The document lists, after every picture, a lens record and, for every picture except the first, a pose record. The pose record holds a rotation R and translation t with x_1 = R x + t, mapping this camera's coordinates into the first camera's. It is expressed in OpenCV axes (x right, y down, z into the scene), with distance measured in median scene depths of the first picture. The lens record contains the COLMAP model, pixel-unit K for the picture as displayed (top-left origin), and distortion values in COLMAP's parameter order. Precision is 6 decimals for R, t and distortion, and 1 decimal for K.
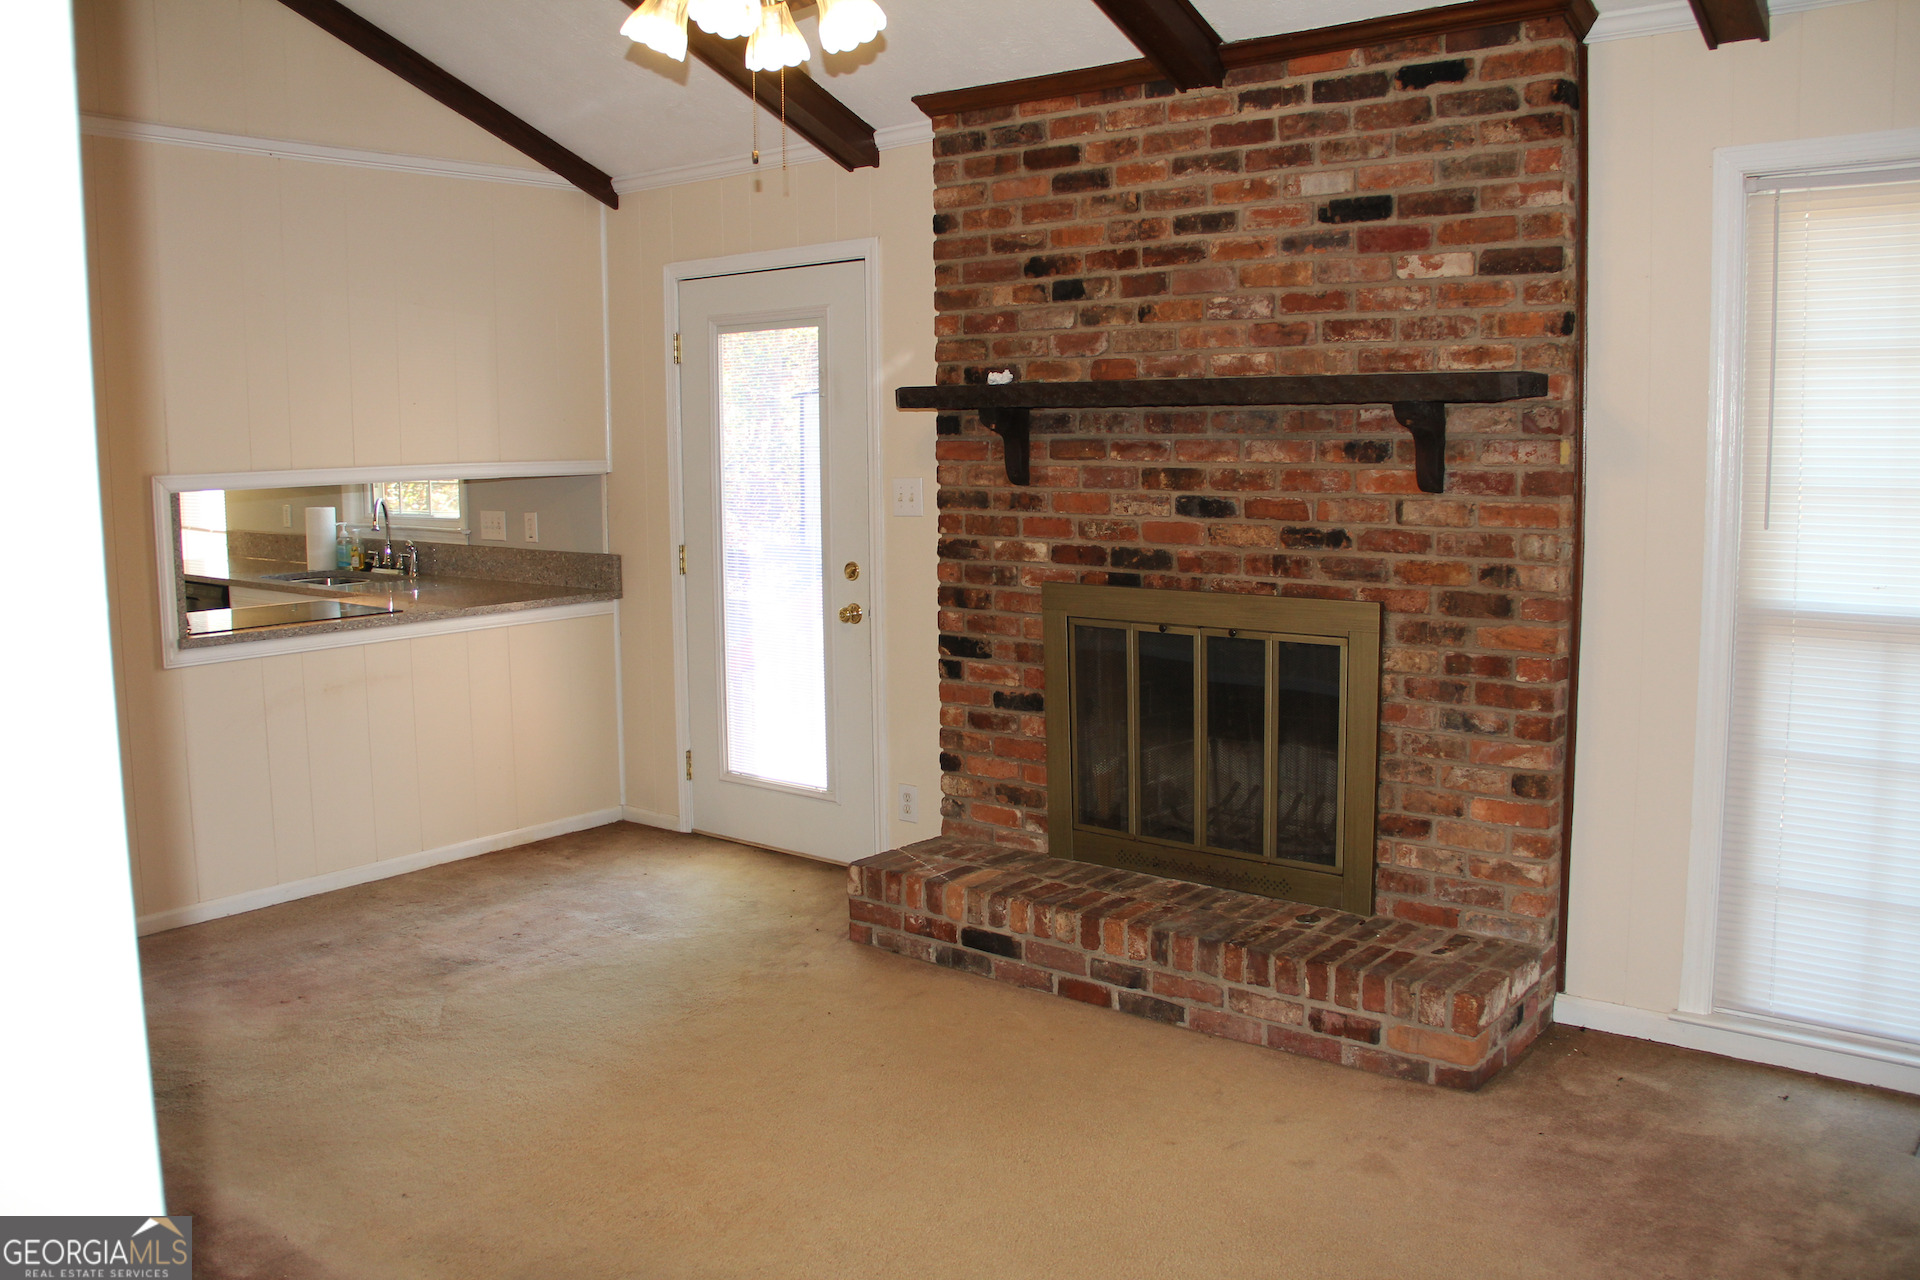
lens RADIAL K [[1638.3, 0, 960.0], [0, 1638.3, 640.0], [0, 0, 1]] dist [-0.178343, 0.182393]
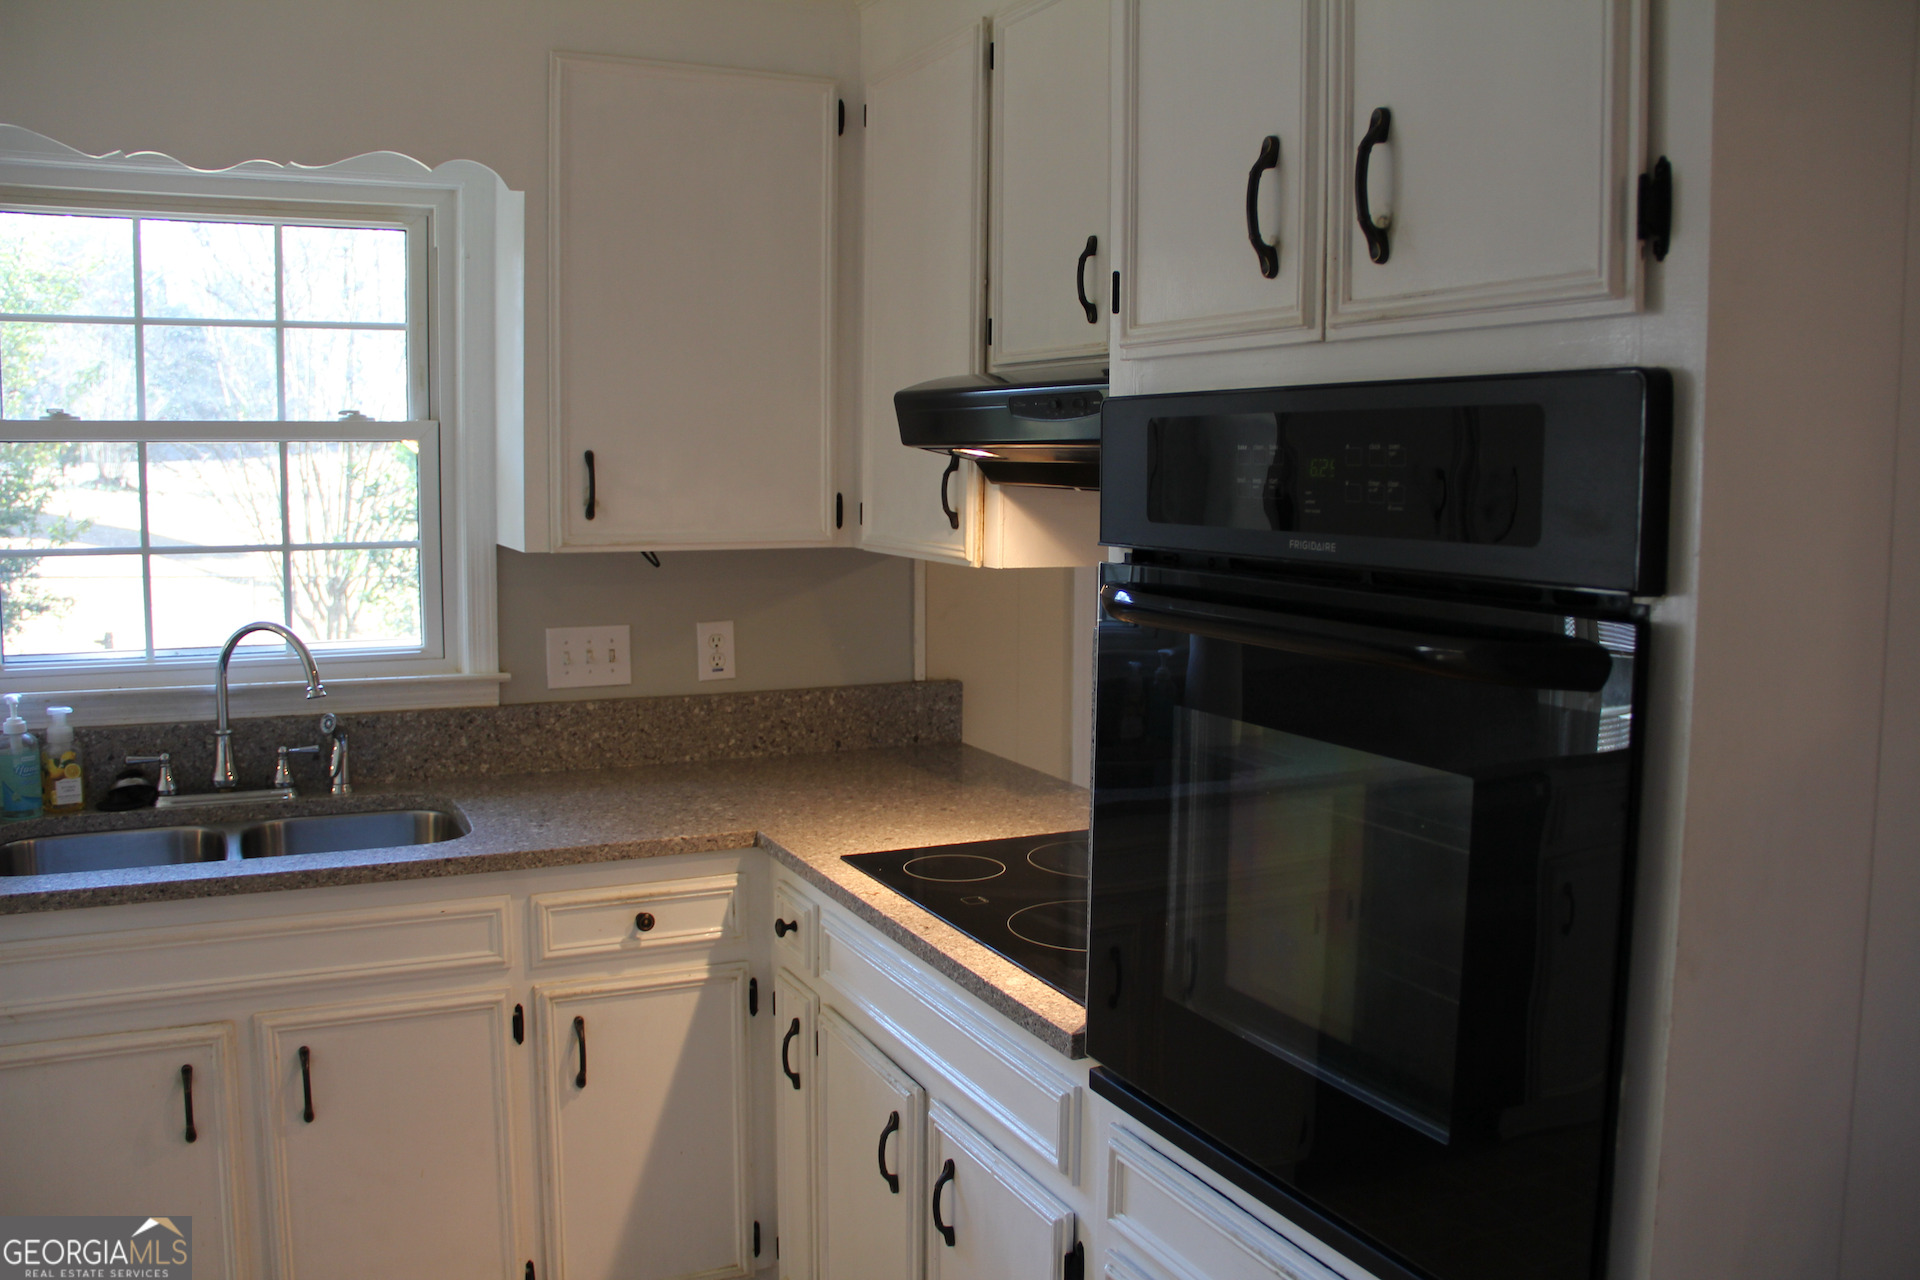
lens RADIAL K [[1585.2, 0, 960.0], [0, 1585.2, 640.0], [0, 0, 1]] dist [-0.129346, 0.000592]
pose [[0.449157, -0.082454, 0.889640, -0.828261], [0.106125, 0.993607, 0.038510, -0.104726], [-0.887128, 0.077116, 0.455035, 0.899446]]
